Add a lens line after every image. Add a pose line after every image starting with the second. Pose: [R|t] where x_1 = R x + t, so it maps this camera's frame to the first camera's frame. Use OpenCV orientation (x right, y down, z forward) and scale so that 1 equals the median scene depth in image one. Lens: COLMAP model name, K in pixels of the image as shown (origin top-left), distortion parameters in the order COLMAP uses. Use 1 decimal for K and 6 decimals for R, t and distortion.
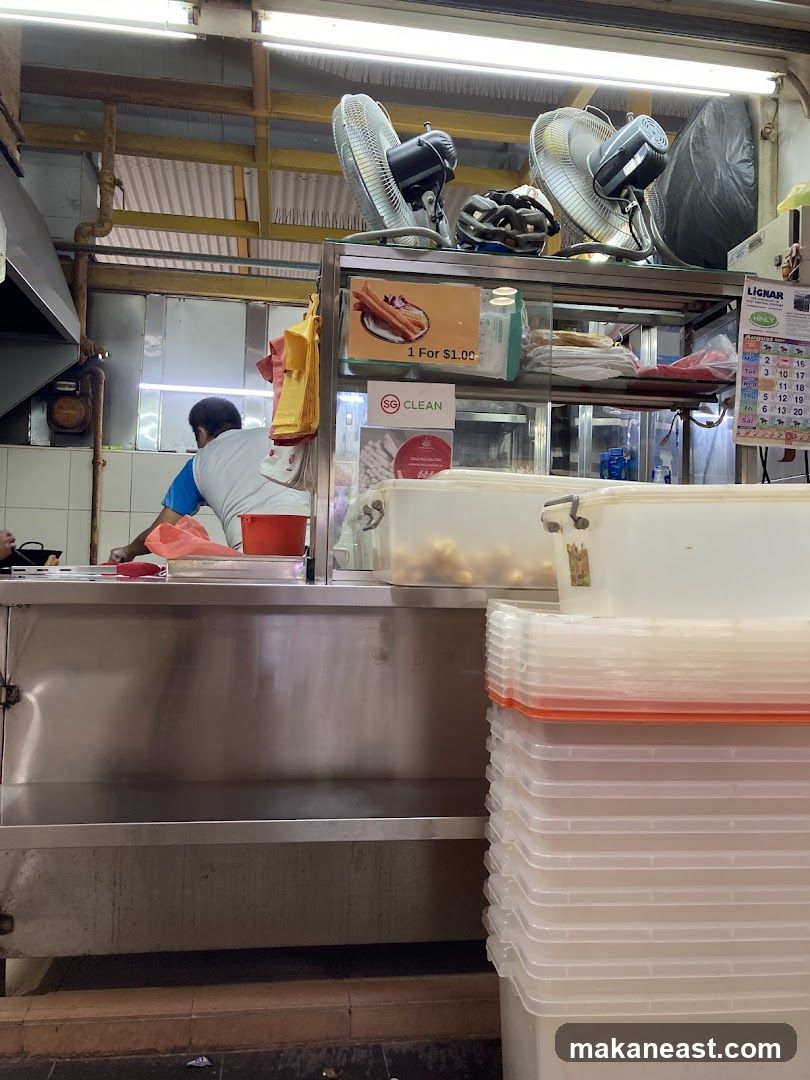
lens RADIAL K [[884.8, 0, 401.3], [0, 884.8, 537.6], [0, 0, 1]] dist [0.037437, -0.043923]
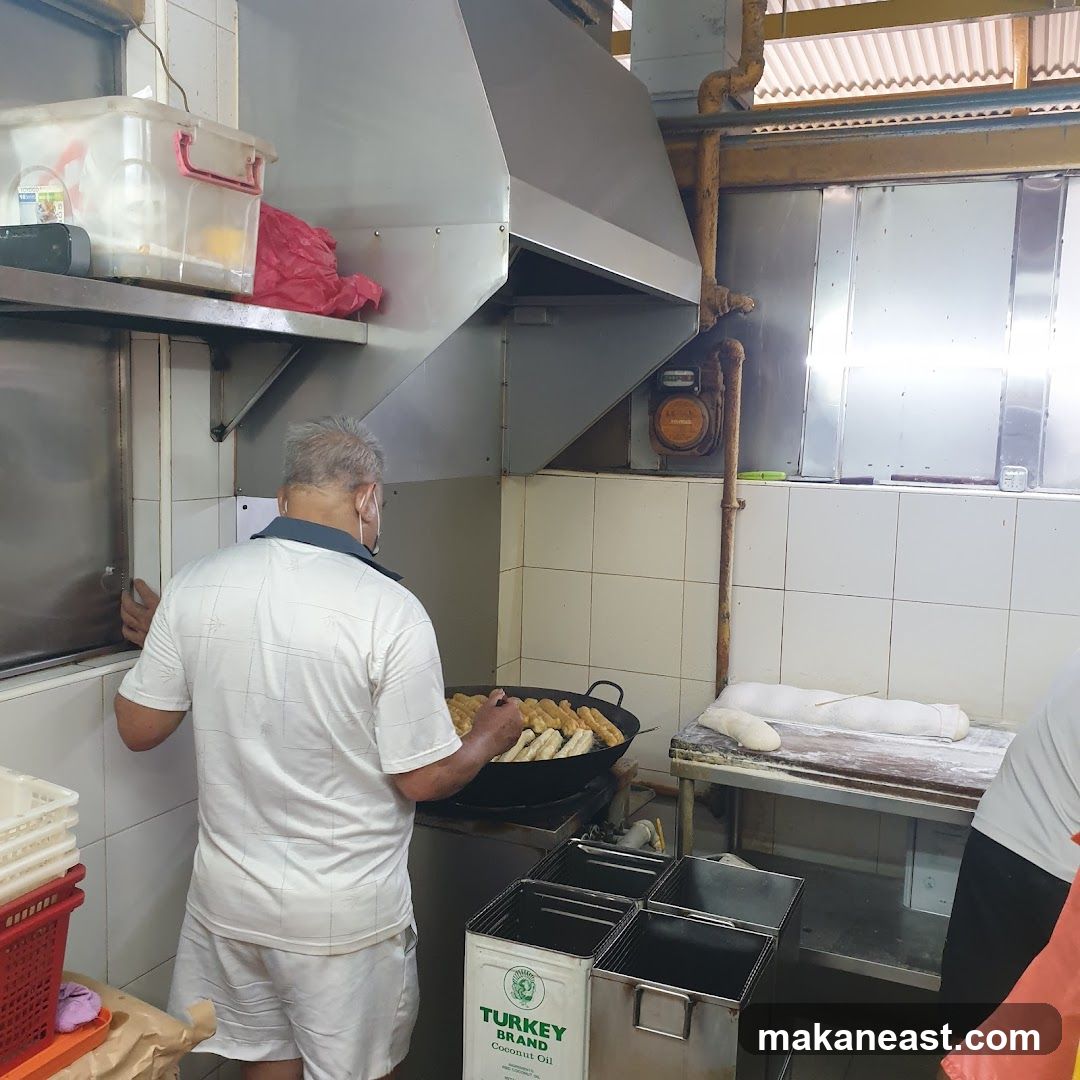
lens RADIAL K [[1106.4, 0, 555.5], [0, 1106.4, 563.8], [0, 0, 1]] dist [-0.010939, 0.000000]
pose [[0.844634, 0.068124, -0.530992, -0.052771], [0.016473, 0.988093, 0.152971, -0.158451], [0.535091, -0.137951, 0.833455, 0.331773]]
